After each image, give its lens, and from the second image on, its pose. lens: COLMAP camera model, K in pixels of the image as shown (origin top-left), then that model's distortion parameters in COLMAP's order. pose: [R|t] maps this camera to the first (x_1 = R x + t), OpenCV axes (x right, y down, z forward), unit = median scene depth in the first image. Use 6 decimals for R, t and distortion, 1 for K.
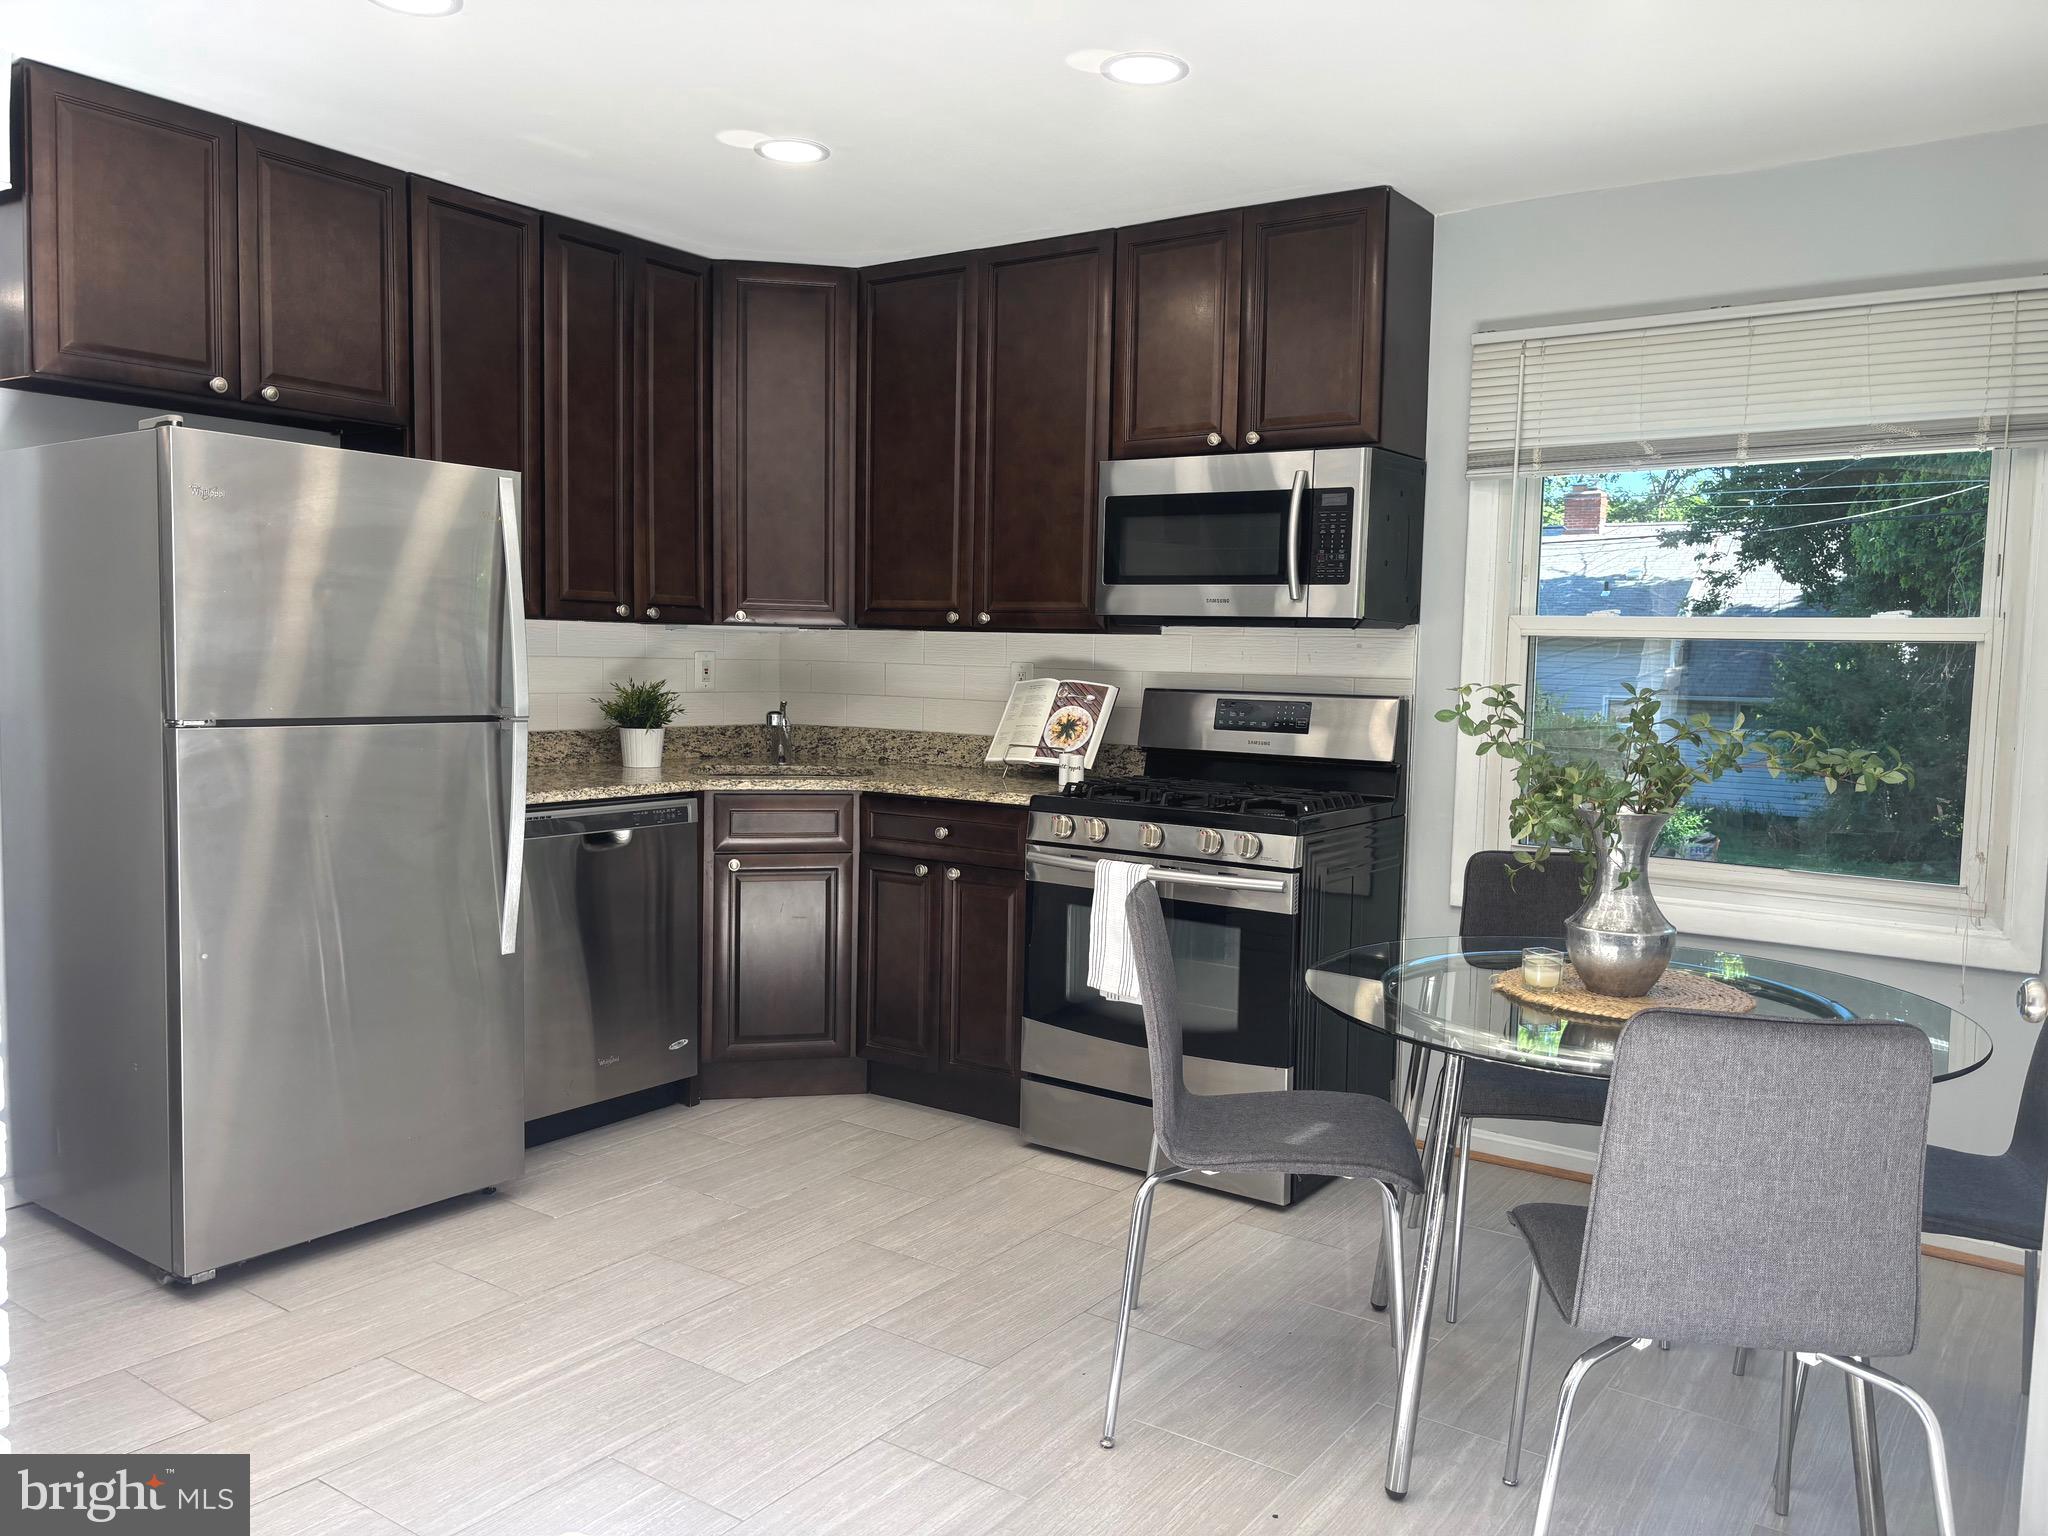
lens RADIAL K [[1554.7, 0, 1034.4], [0, 1554.7, 769.3], [0, 0, 1]] dist [0.057746, -0.062860]
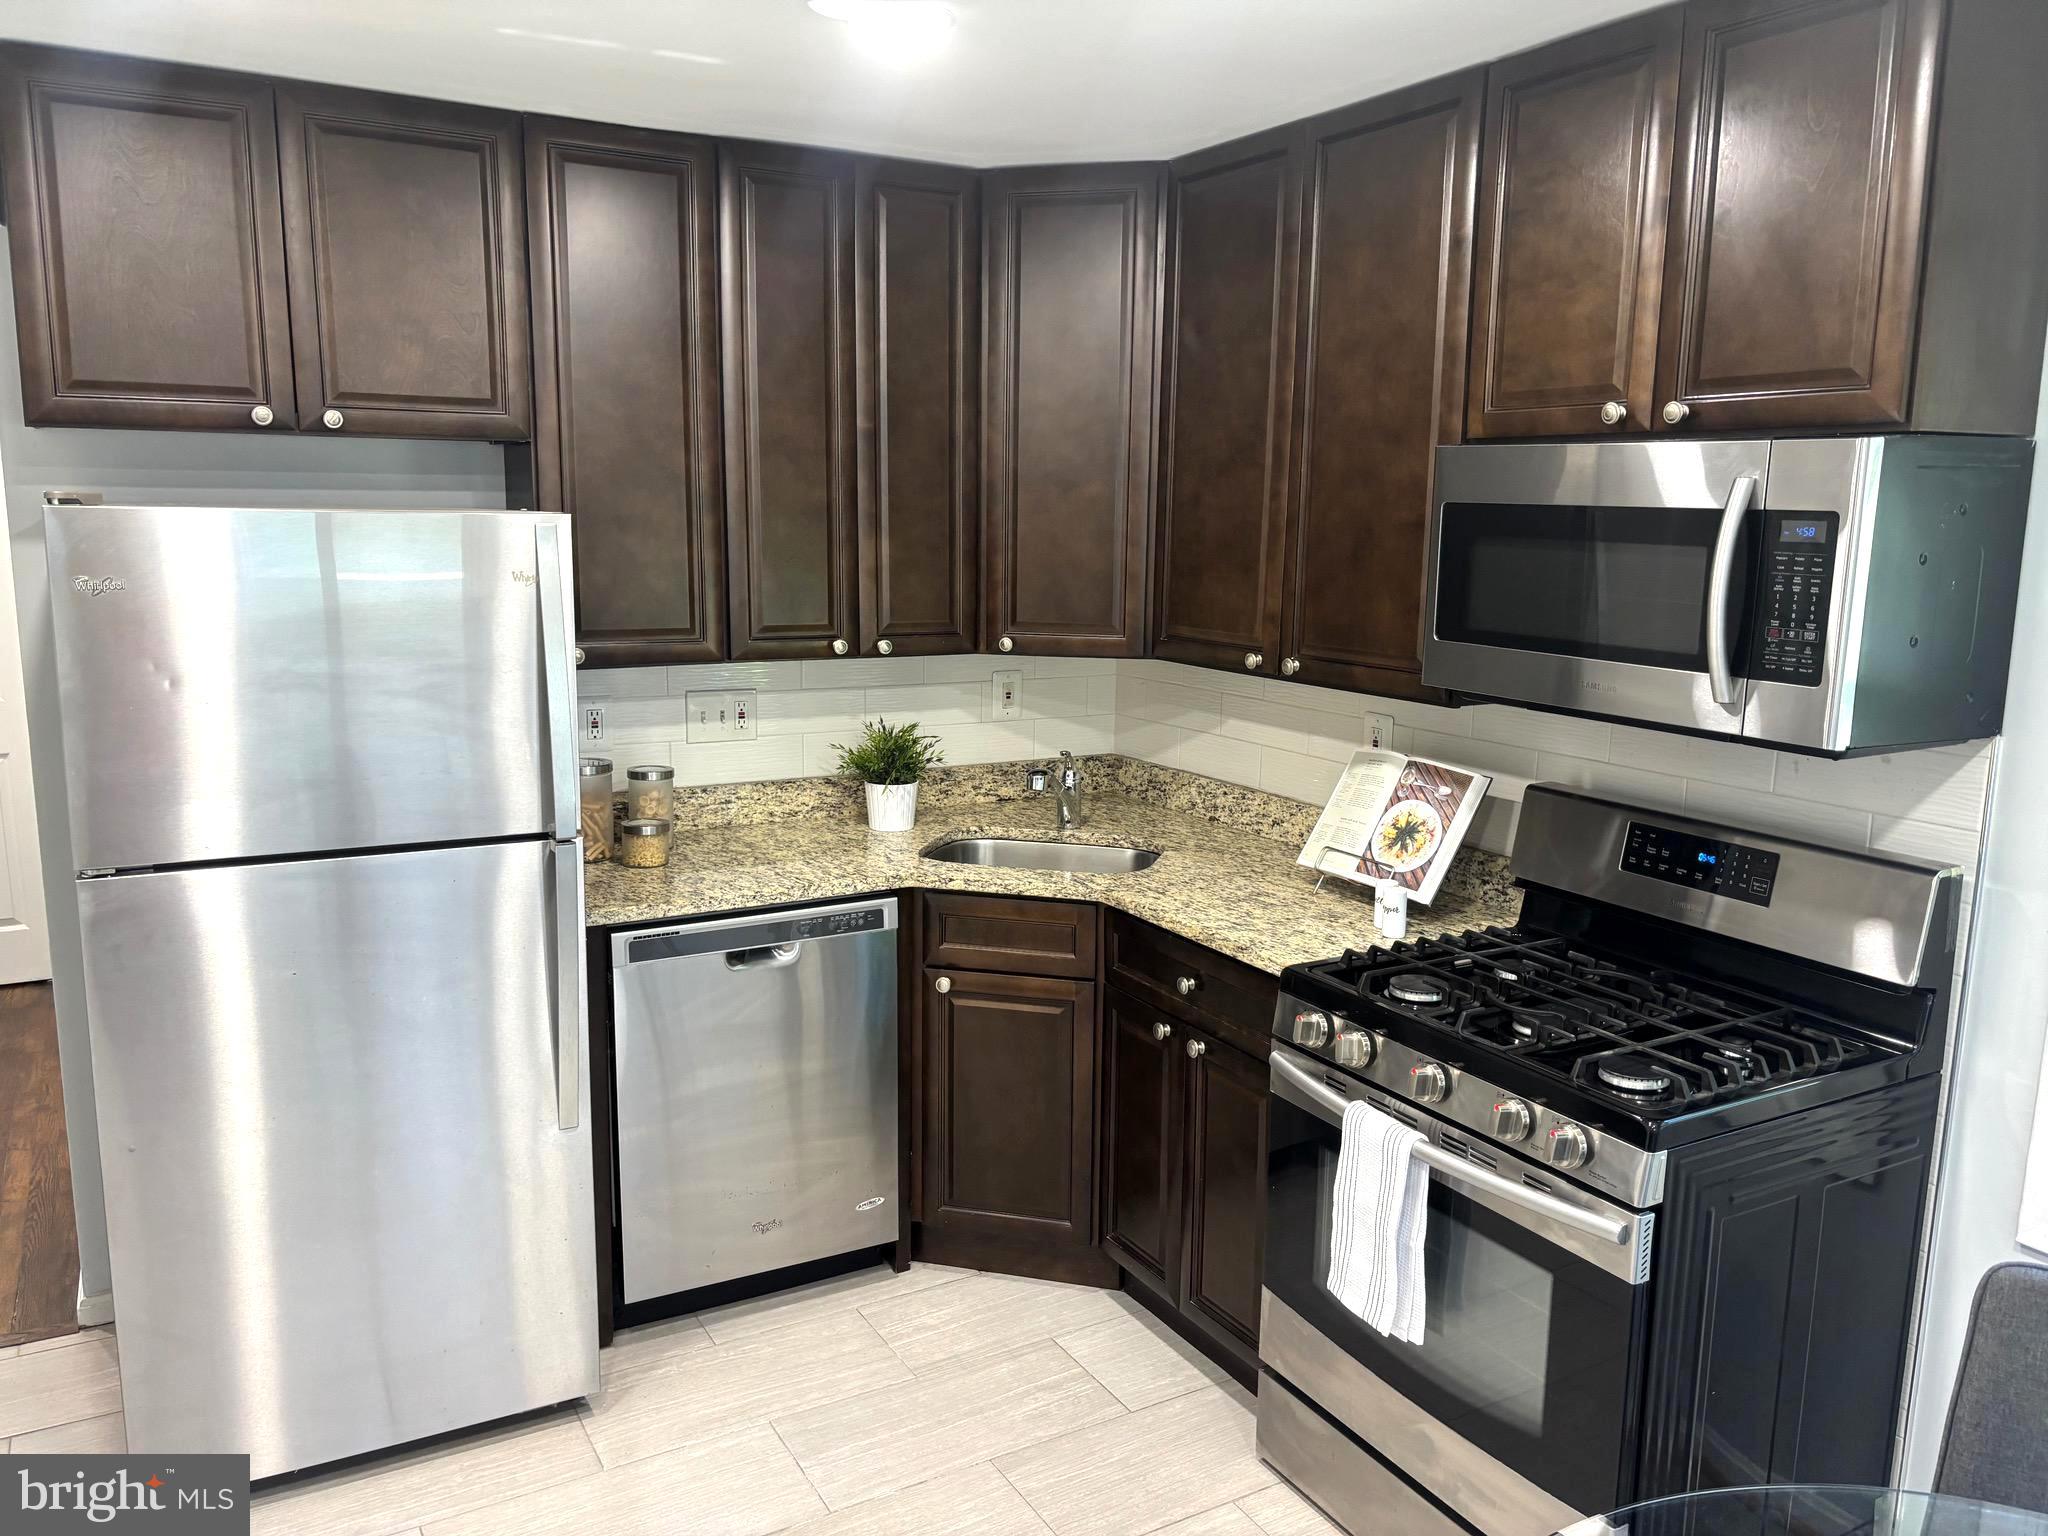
lens RADIAL K [[1554.7, 0, 1003.9], [0, 1554.7, 781.7], [0, 0, 1]] dist [0.057746, -0.062860]
pose [[0.905233, 0.063104, -0.420204, 0.161844], [-0.024648, 0.995044, 0.096331, -0.121146], [0.424200, -0.076845, 0.902302, 0.343687]]
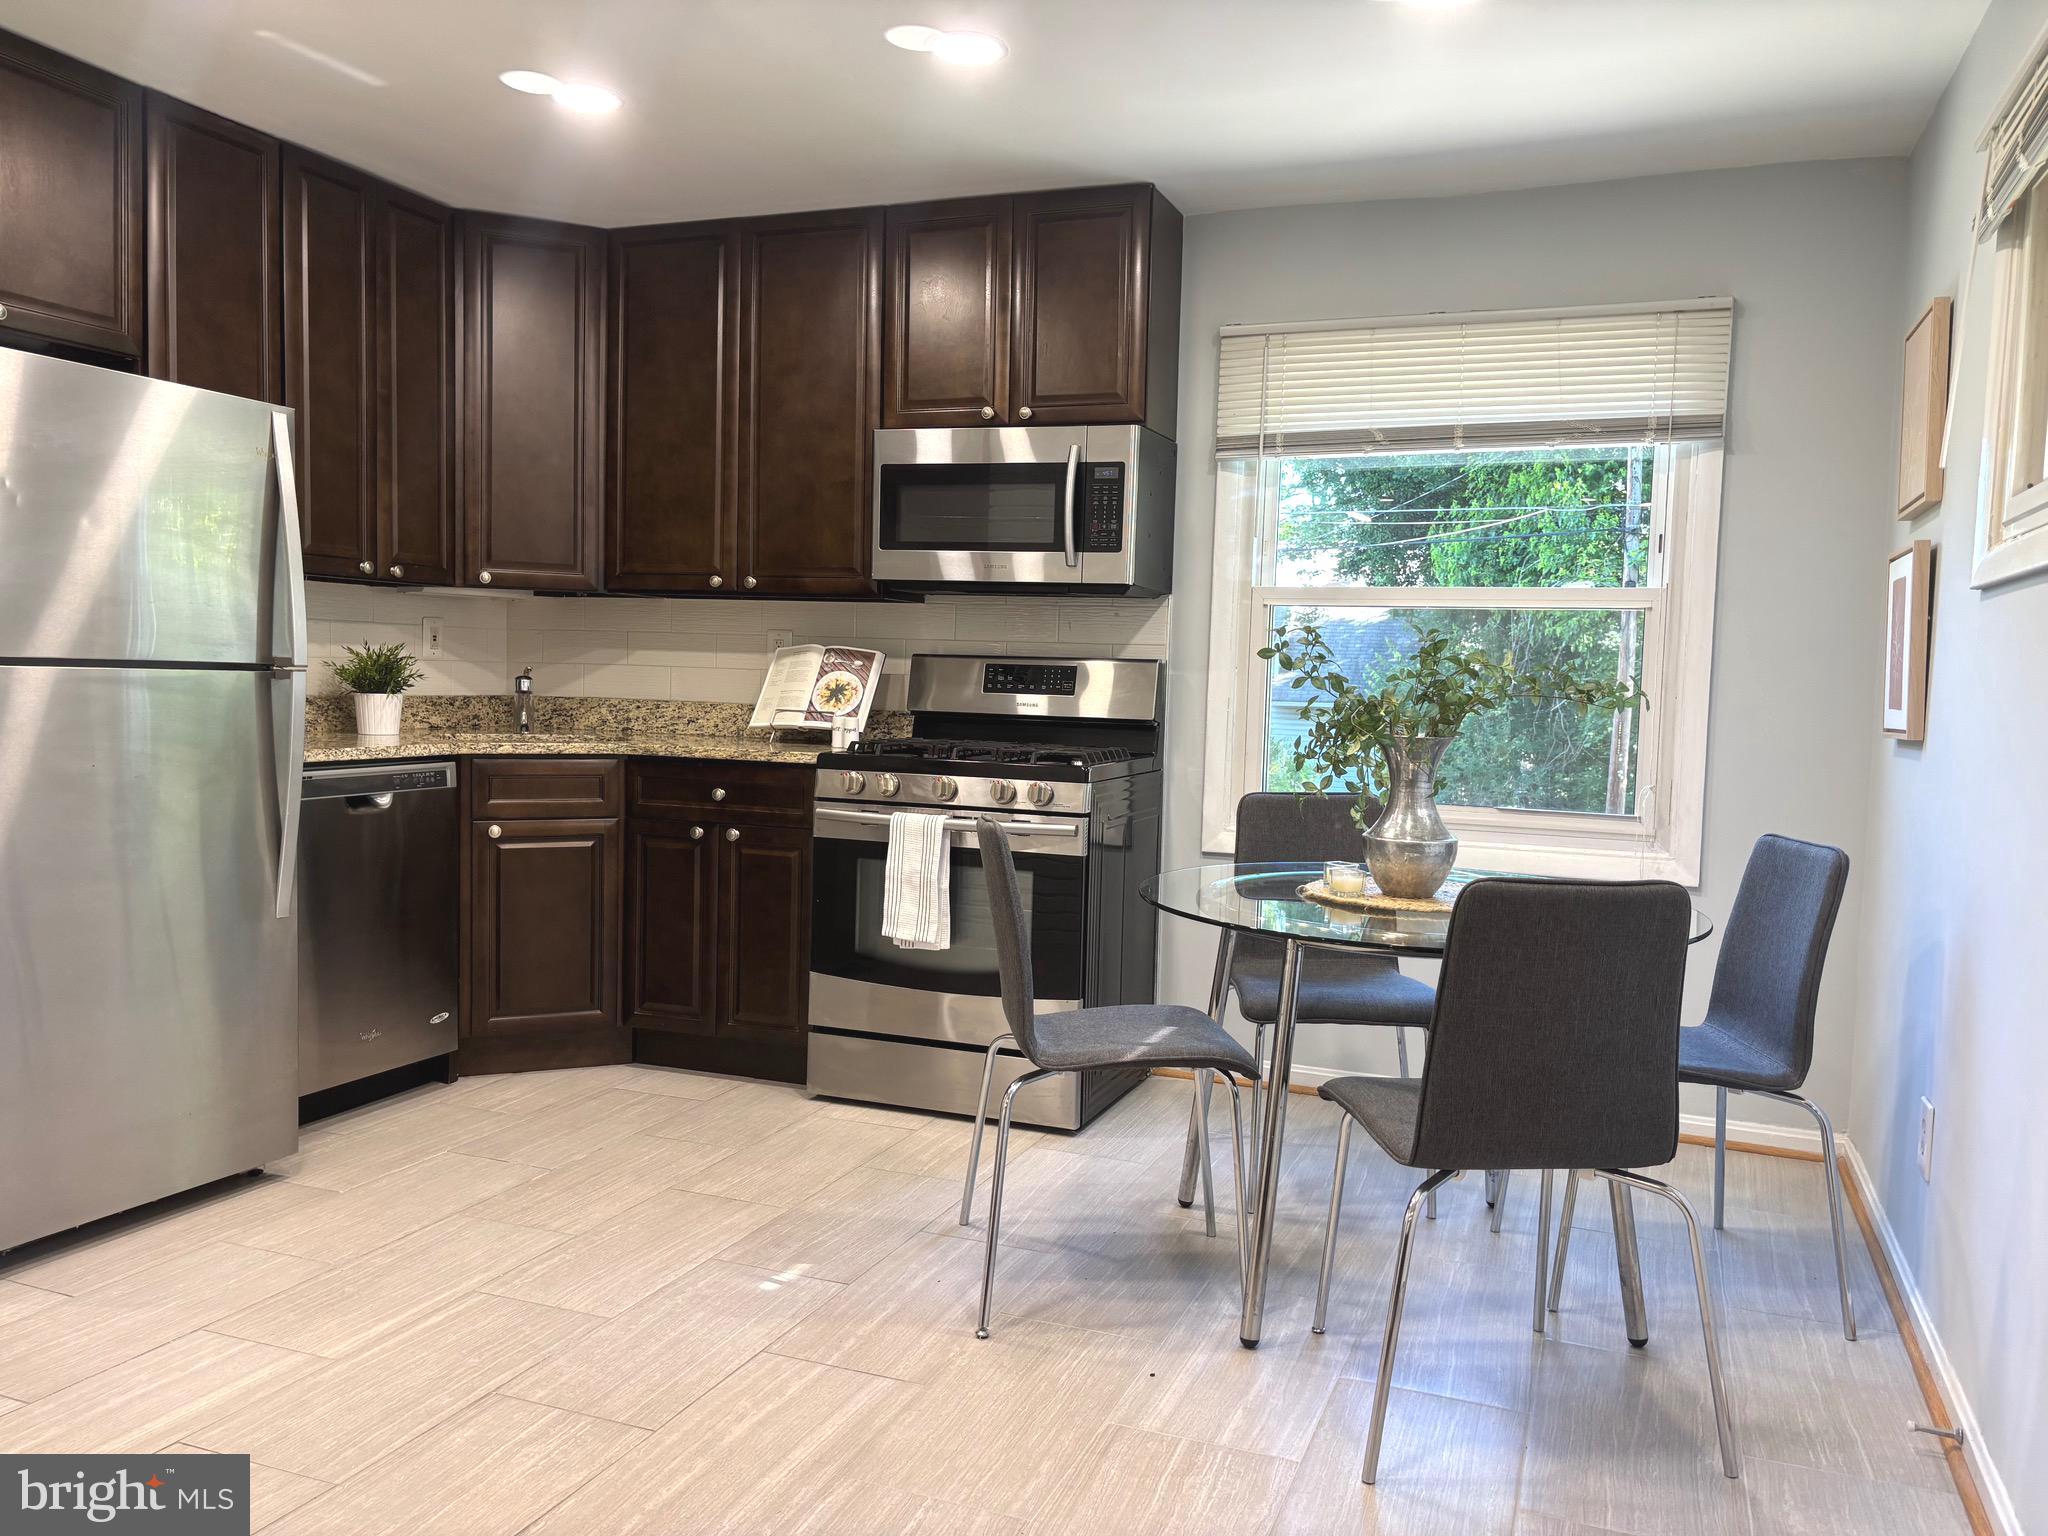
lens RADIAL K [[1554.7, 0, 1037.6], [0, 1554.7, 764.4], [0, 0, 1]] dist [0.057746, -0.062860]
pose [[0.971375, -0.008915, 0.237386, -0.101827], [0.010956, 0.999913, -0.007280, 0.032513], [-0.237300, 0.009673, 0.971388, -0.025887]]
